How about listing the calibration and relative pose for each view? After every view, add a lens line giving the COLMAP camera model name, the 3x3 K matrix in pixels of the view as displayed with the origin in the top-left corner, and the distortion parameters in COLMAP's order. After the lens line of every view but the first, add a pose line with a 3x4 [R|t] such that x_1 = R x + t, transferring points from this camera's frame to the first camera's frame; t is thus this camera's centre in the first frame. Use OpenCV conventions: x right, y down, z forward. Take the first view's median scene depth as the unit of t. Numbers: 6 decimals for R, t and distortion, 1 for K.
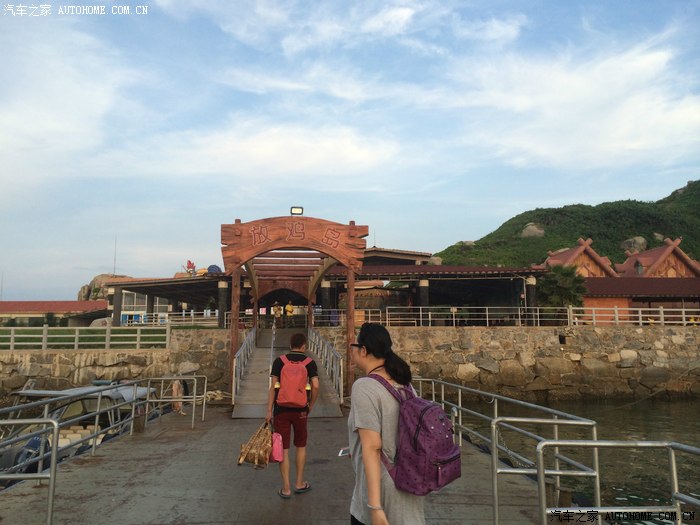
lens RADIAL K [[601.0, 0, 350.0], [0, 601.0, 262.5], [0, 0, 1]] dist [0.082079, -0.109832]
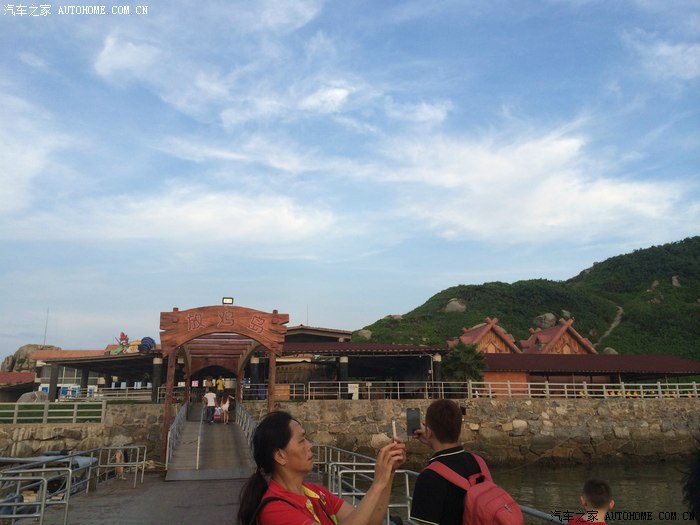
lens RADIAL K [[629.4, 0, 335.0], [0, 629.4, 262.8], [0, 0, 1]] dist [0.085365, -0.128855]
pose [[0.997390, 0.010614, 0.071414, 0.019783], [-0.003200, 0.994662, -0.103138, -0.020697], [-0.072128, 0.102640, 0.992100, -0.149935]]
